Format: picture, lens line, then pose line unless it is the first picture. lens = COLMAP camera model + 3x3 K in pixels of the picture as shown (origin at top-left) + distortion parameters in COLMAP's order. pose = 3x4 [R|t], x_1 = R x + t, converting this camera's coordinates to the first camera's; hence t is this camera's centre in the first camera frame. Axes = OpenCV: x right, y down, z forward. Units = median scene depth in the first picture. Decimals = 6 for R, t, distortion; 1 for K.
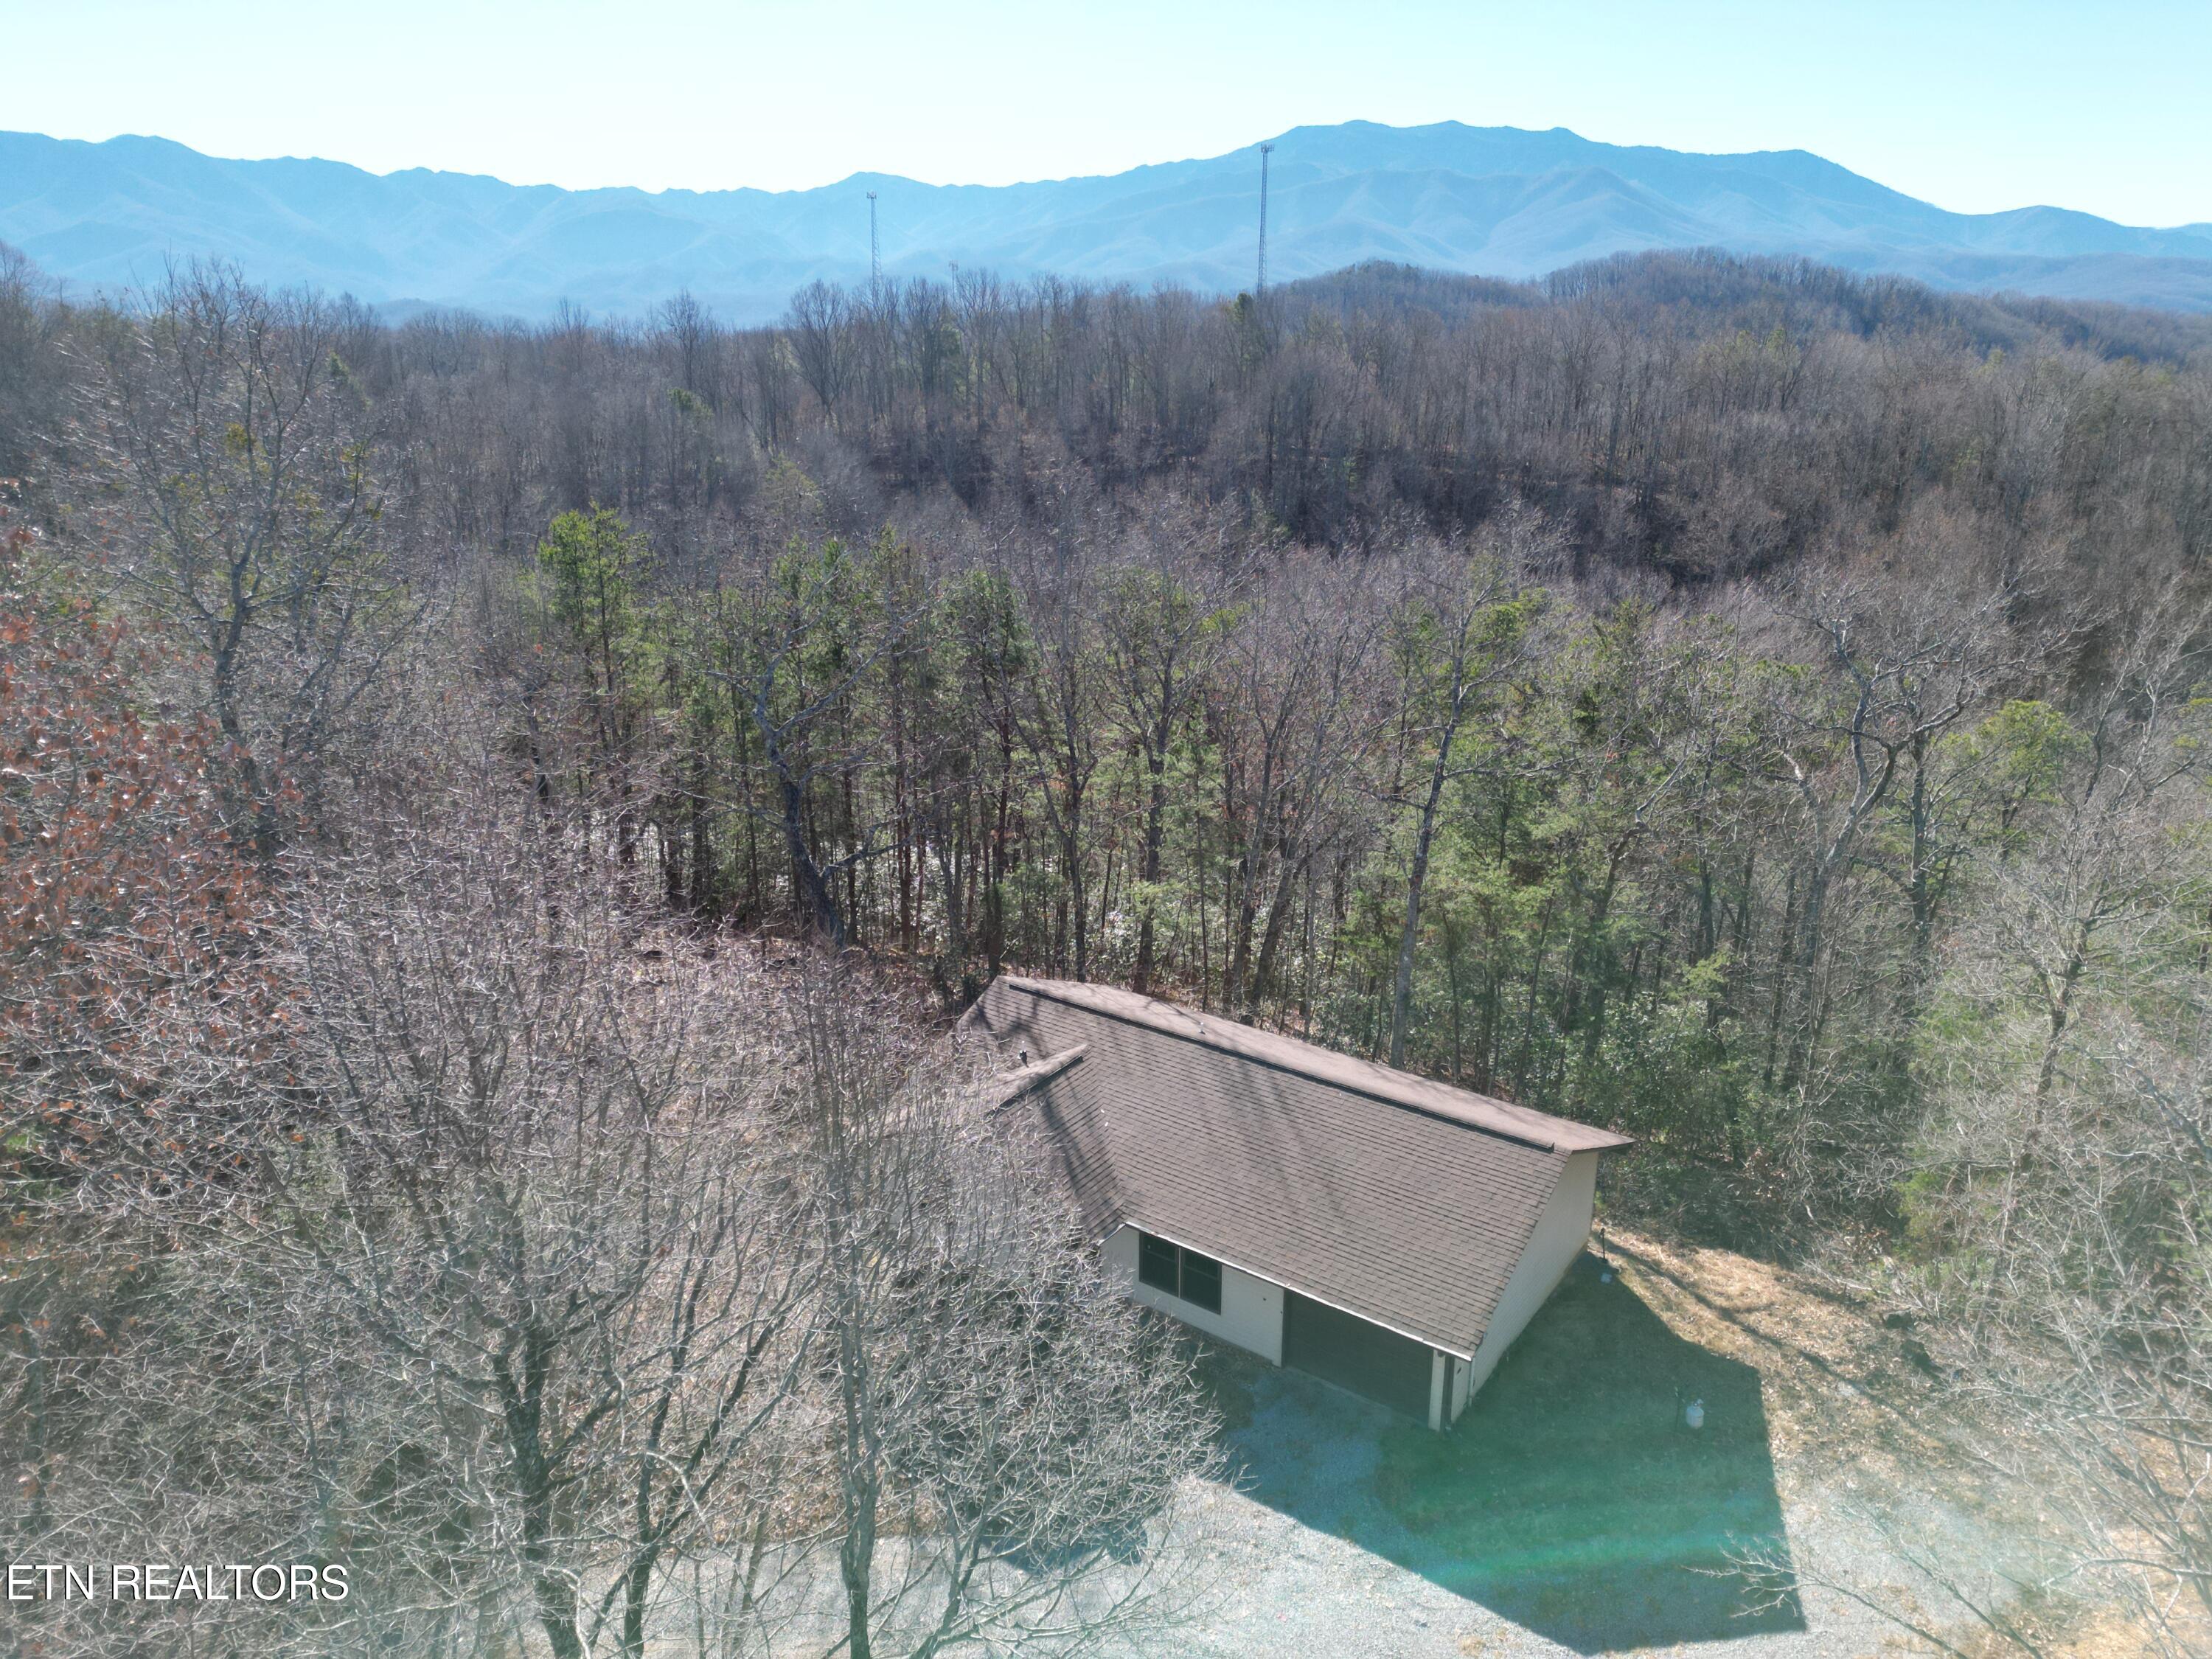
lens RADIAL K [[1541.6, 0, 1106.0], [0, 1541.6, 829.5], [0, 0, 1]] dist [0.114413, -0.152111]
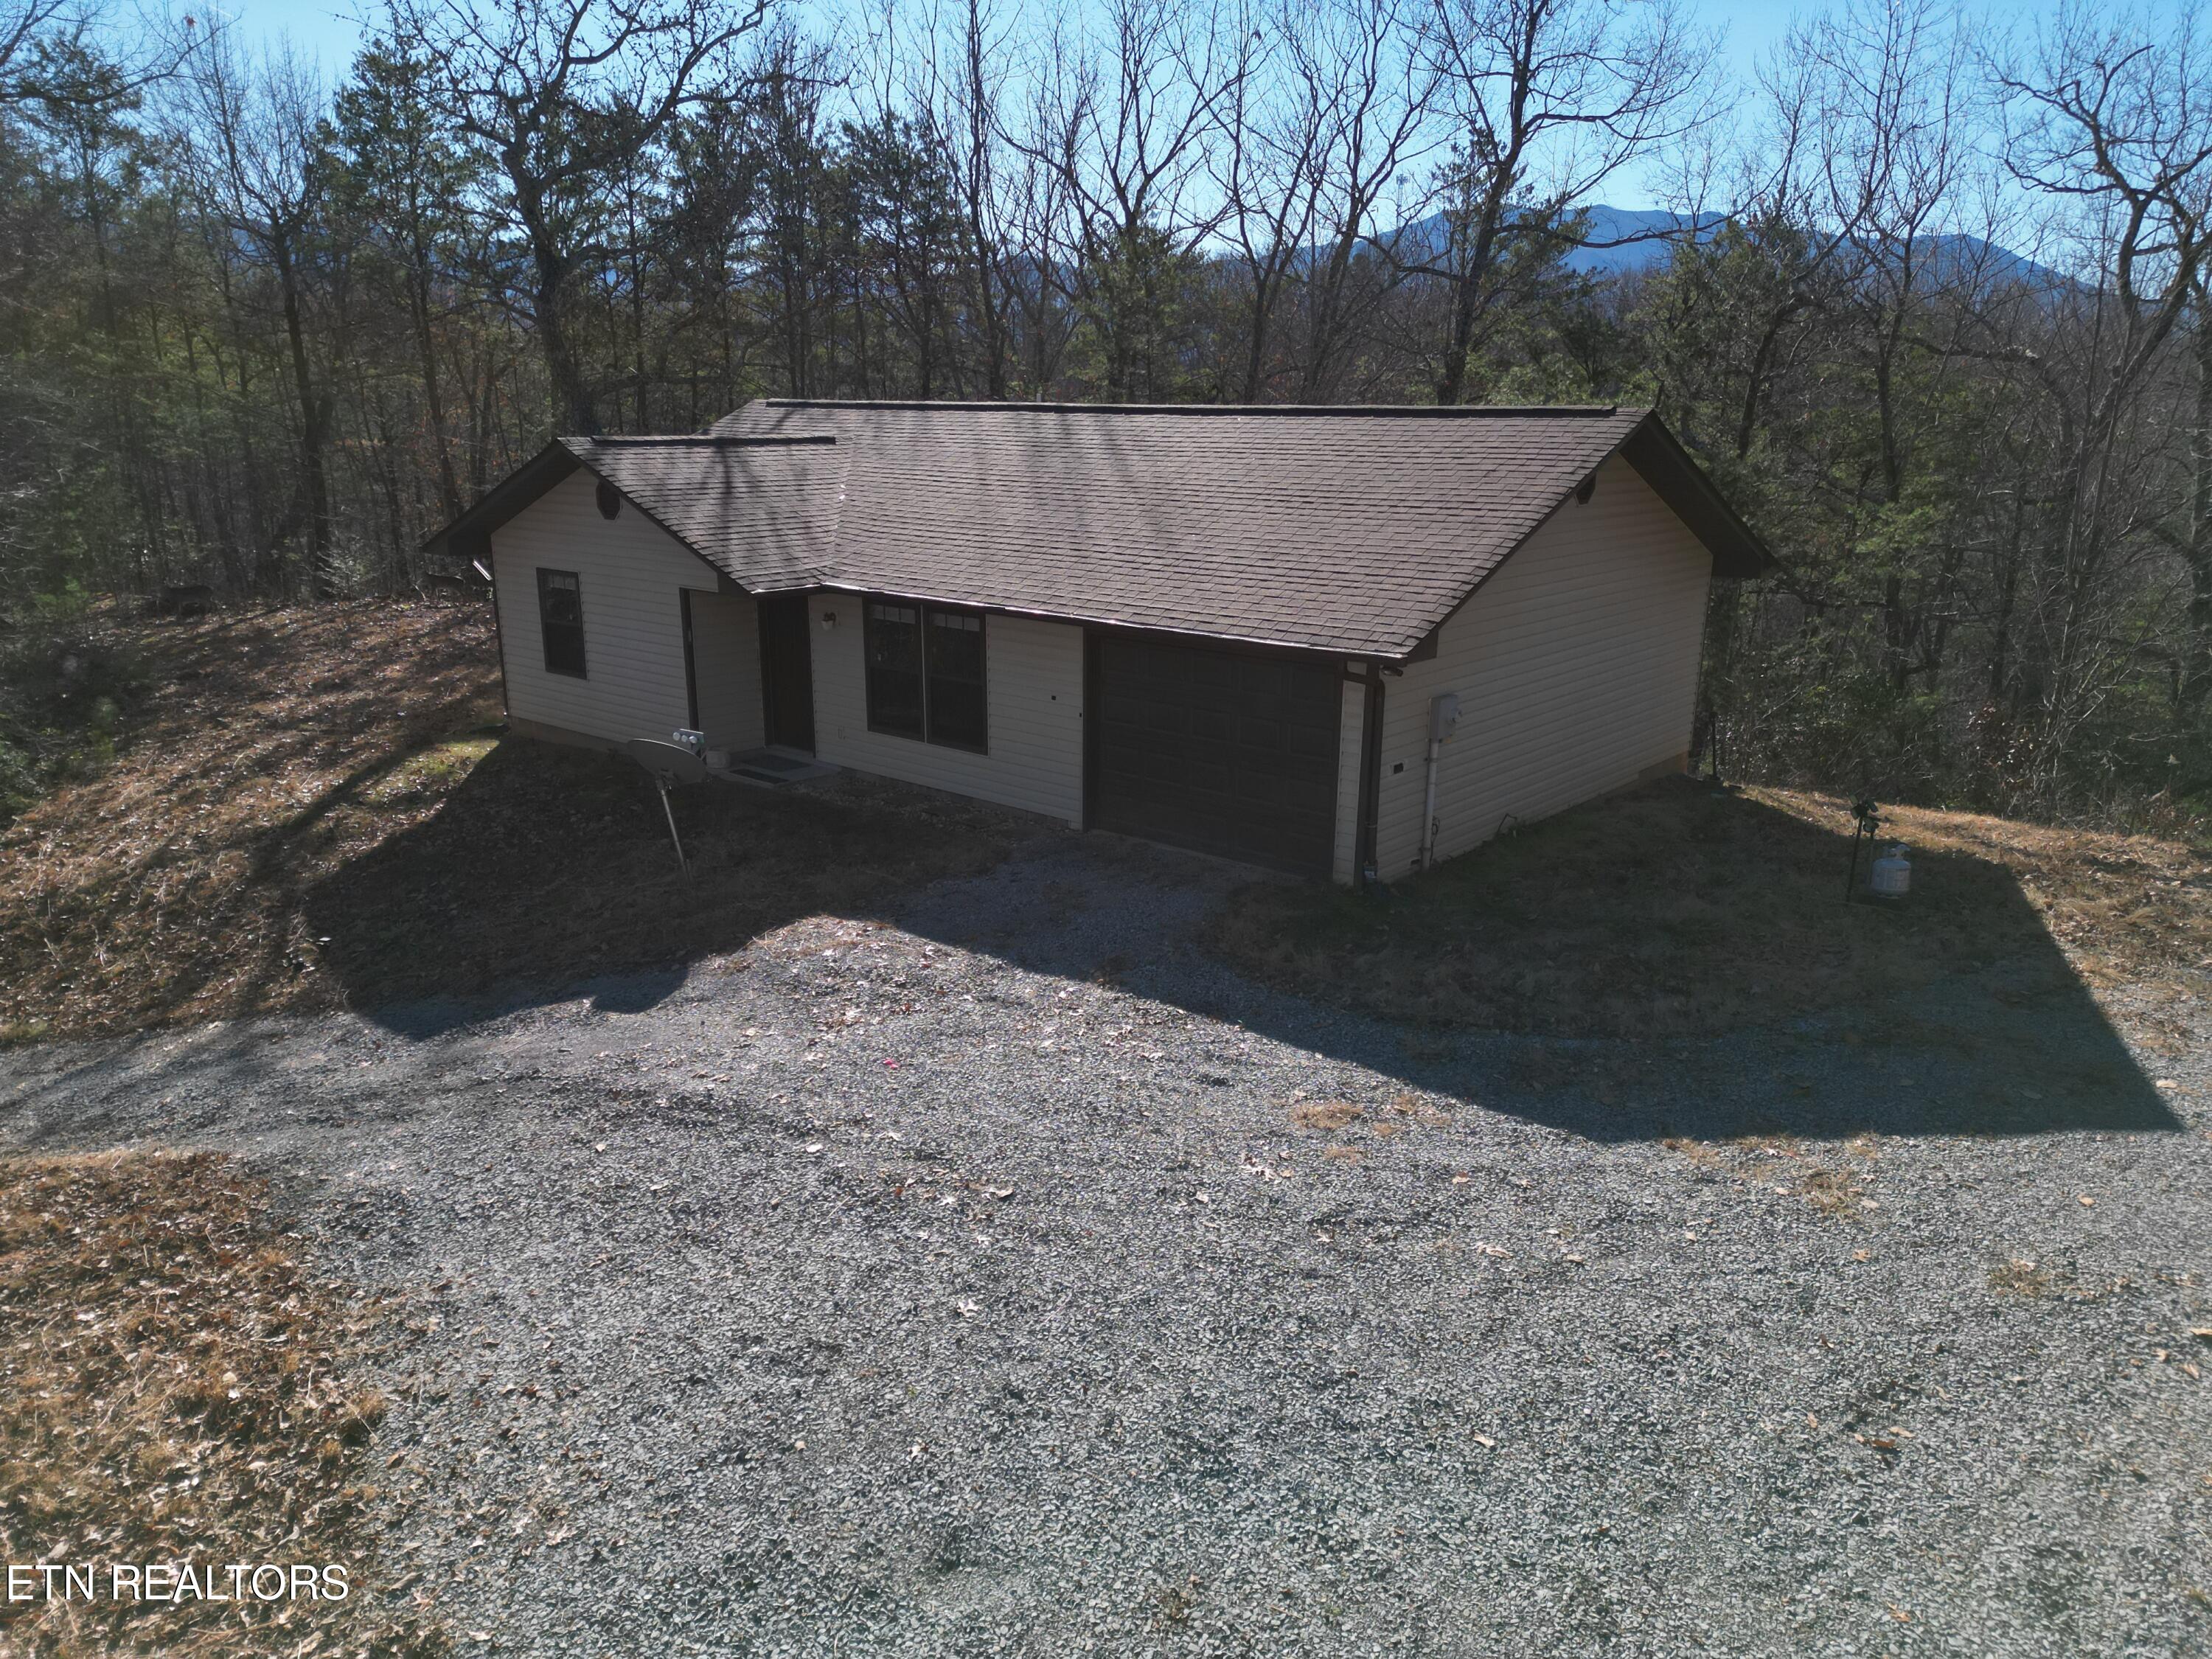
lens RADIAL K [[1548.8, 0, 1106.0], [0, 1548.8, 829.5], [0, 0, 1]] dist [0.089290, -0.083489]
pose [[0.996345, 0.034042, -0.078342, 0.145780], [-0.038006, 0.998042, -0.049679, 0.331988], [0.076498, 0.052475, 0.995688, 0.422323]]
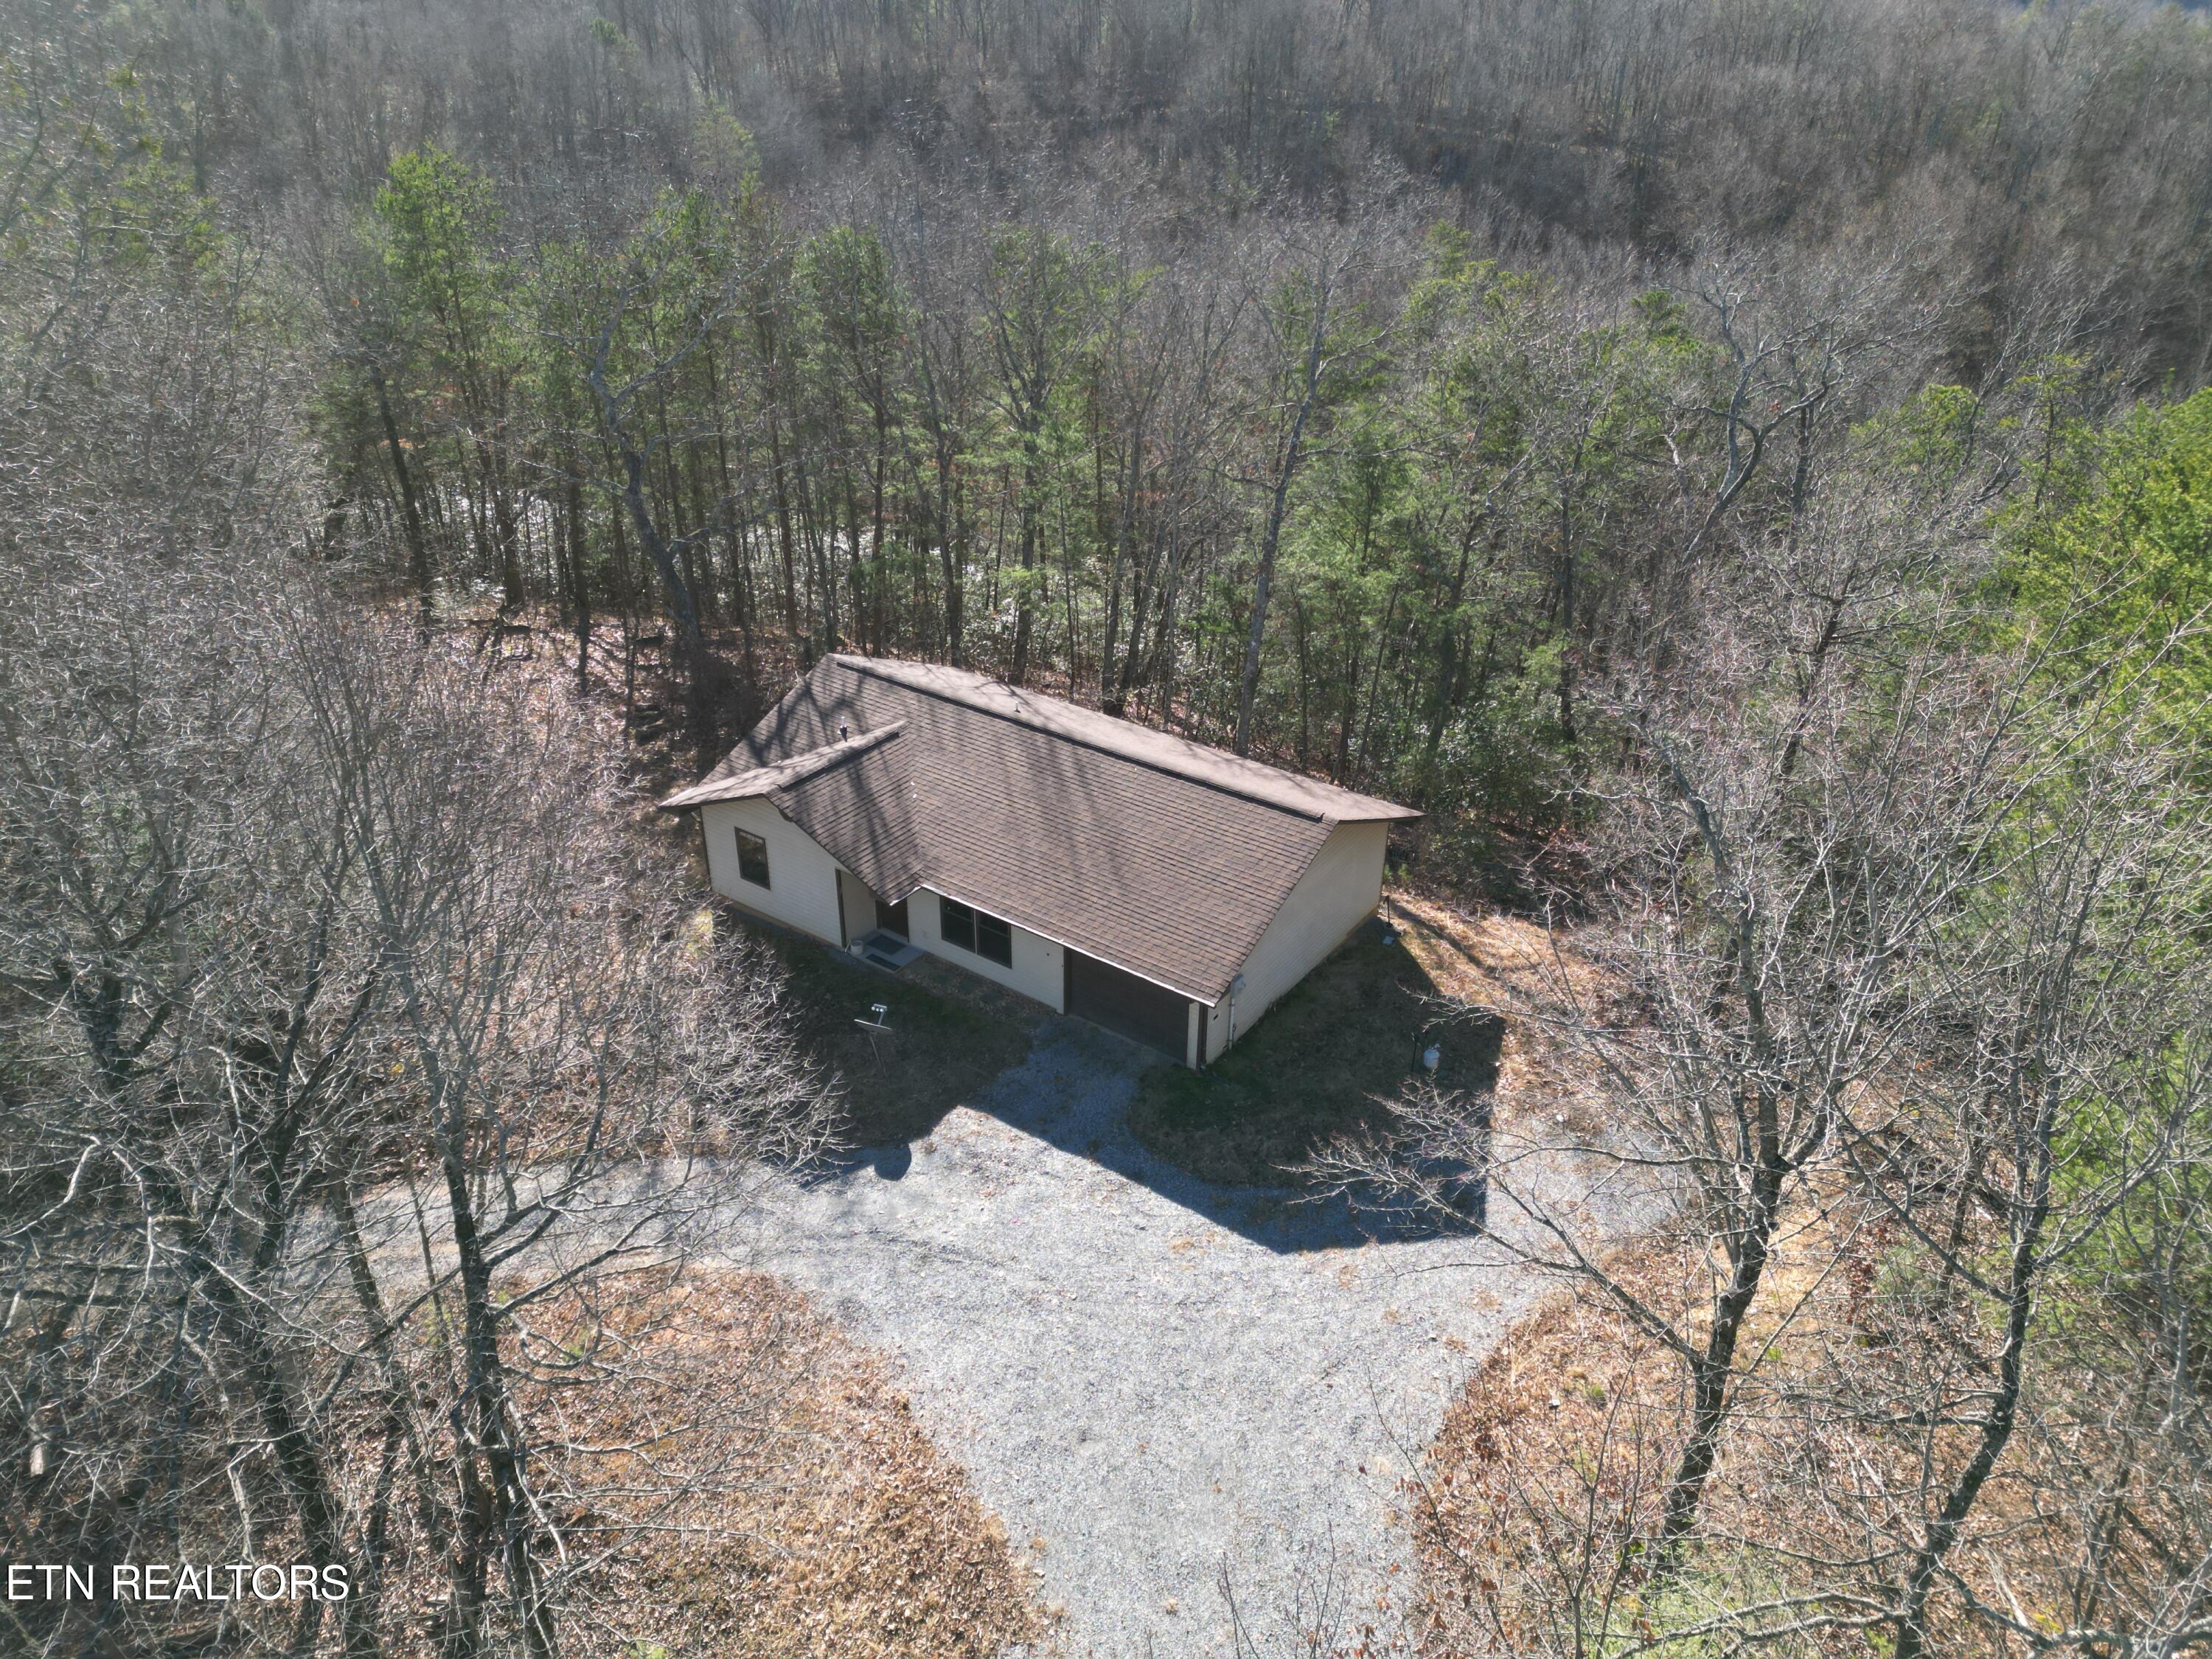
lens RADIAL K [[1548.8, 0, 1106.0], [0, 1548.8, 829.5], [0, 0, 1]] dist [0.089290, -0.083489]
pose [[0.999922, 0.010653, 0.006568, 0.119649], [-0.011719, 0.981179, 0.192743, 0.010978], [-0.004391, -0.192804, 0.981227, -0.021424]]
